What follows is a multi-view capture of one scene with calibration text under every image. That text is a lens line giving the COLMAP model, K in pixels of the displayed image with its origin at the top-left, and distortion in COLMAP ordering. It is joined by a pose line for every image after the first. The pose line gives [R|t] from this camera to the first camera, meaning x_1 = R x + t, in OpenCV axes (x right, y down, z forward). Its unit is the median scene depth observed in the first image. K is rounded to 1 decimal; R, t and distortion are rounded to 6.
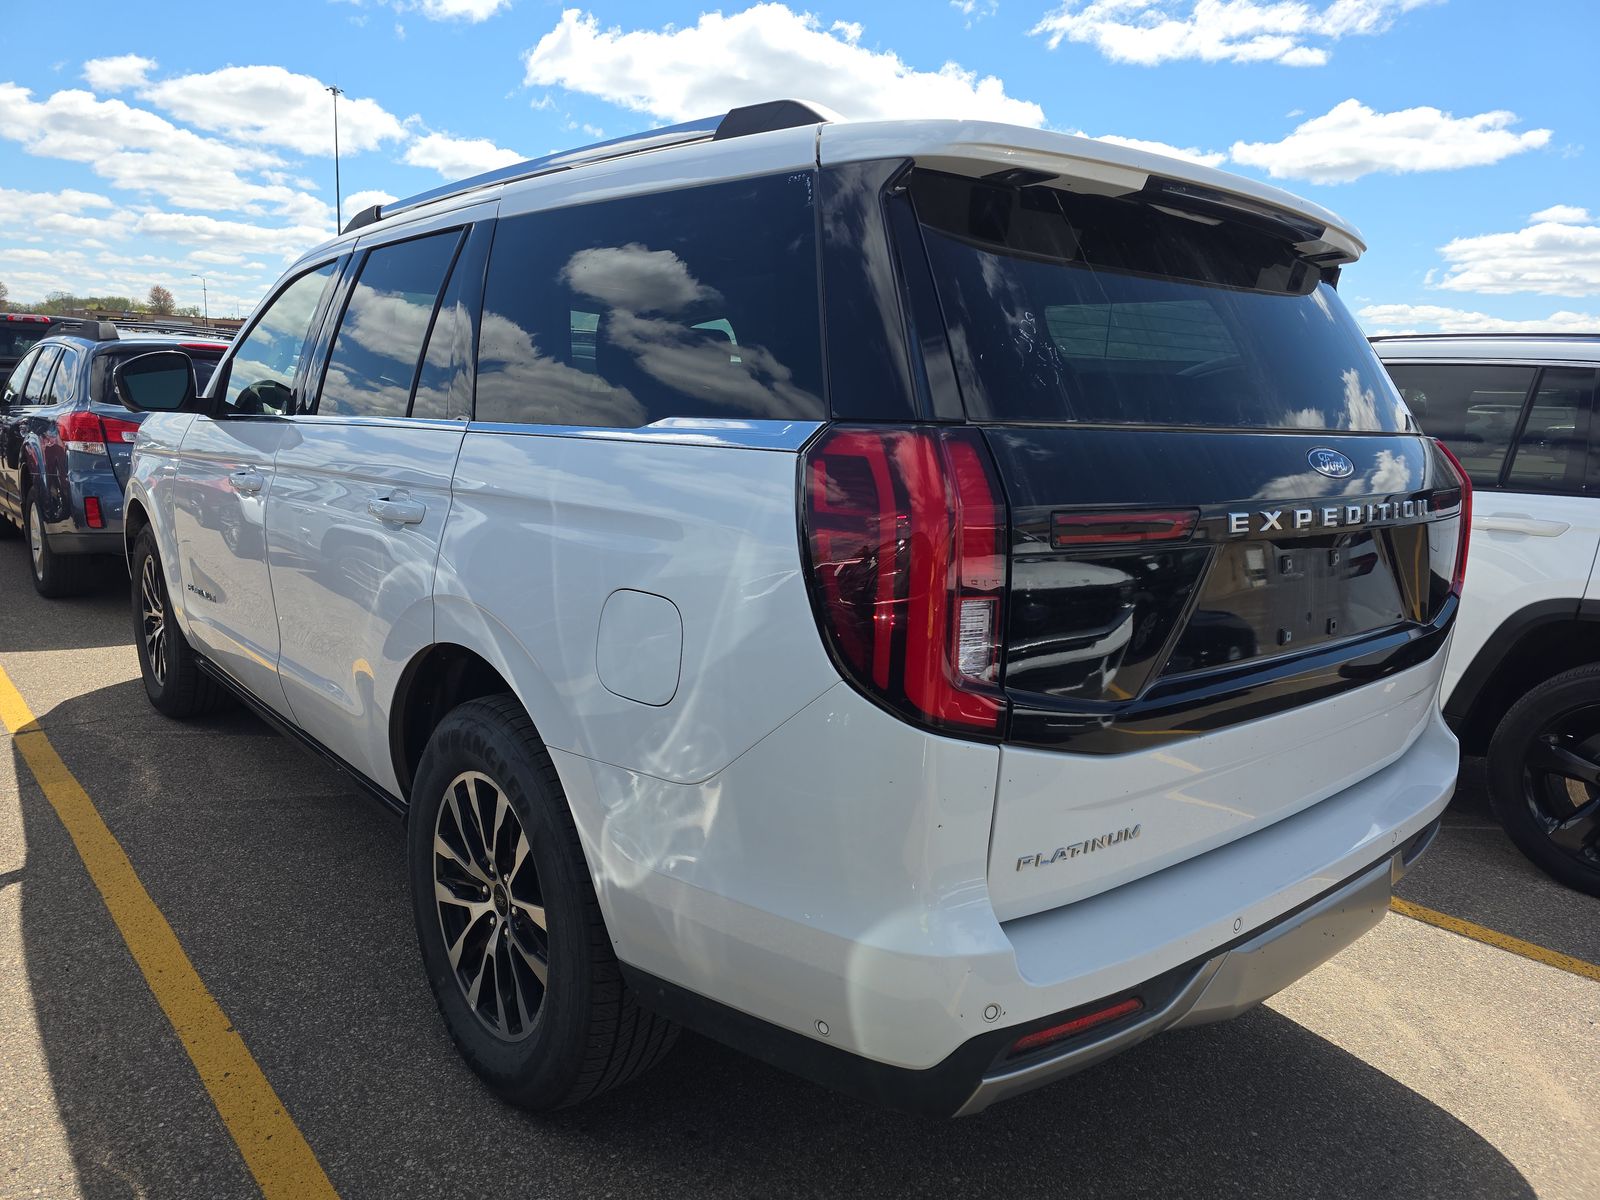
lens RADIAL K [[1074.0, 0, 800.0], [0, 1074.0, 600.0], [0, 0, 1]] dist [0.074107, -0.065596]
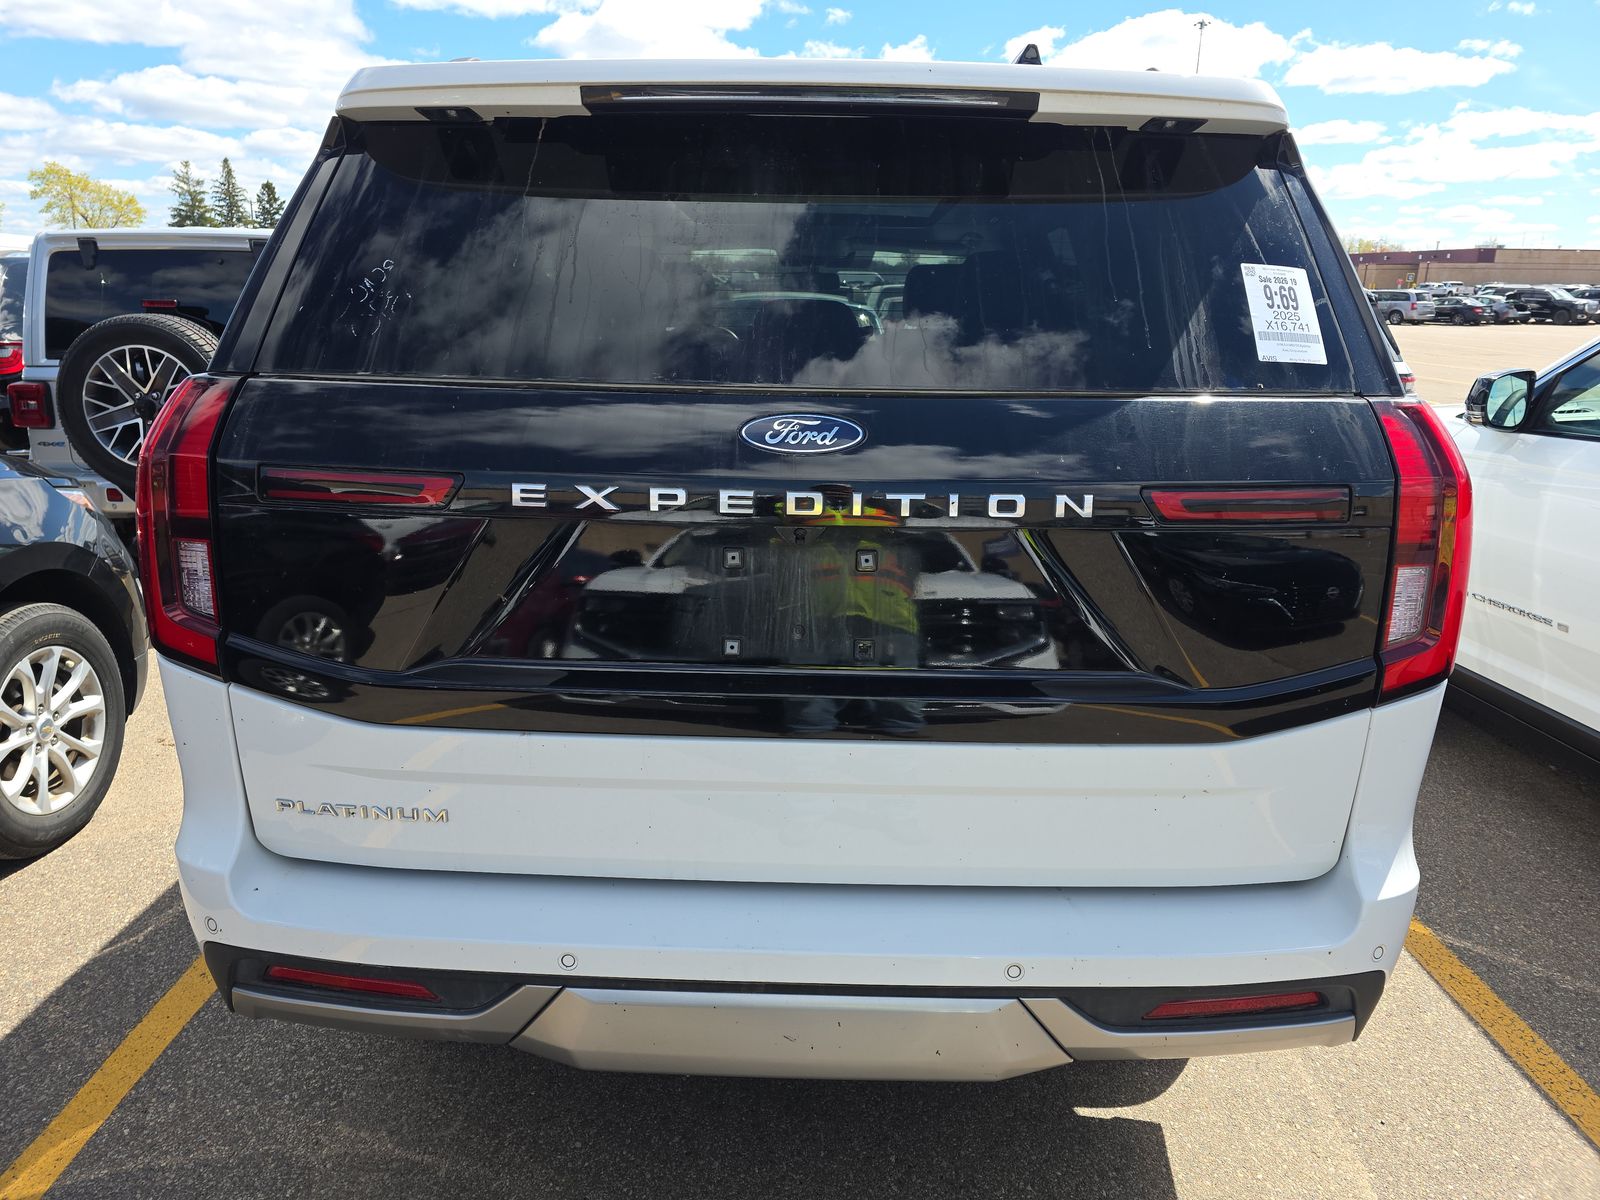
lens RADIAL K [[1074.0, 0, 800.0], [0, 1074.0, 600.0], [0, 0, 1]] dist [0.074107, -0.065596]
pose [[0.747572, 0.141589, -0.648914, 1.080672], [-0.106453, 0.989925, 0.093358, -0.087991], [0.655595, -0.000713, 0.755113, 0.475839]]
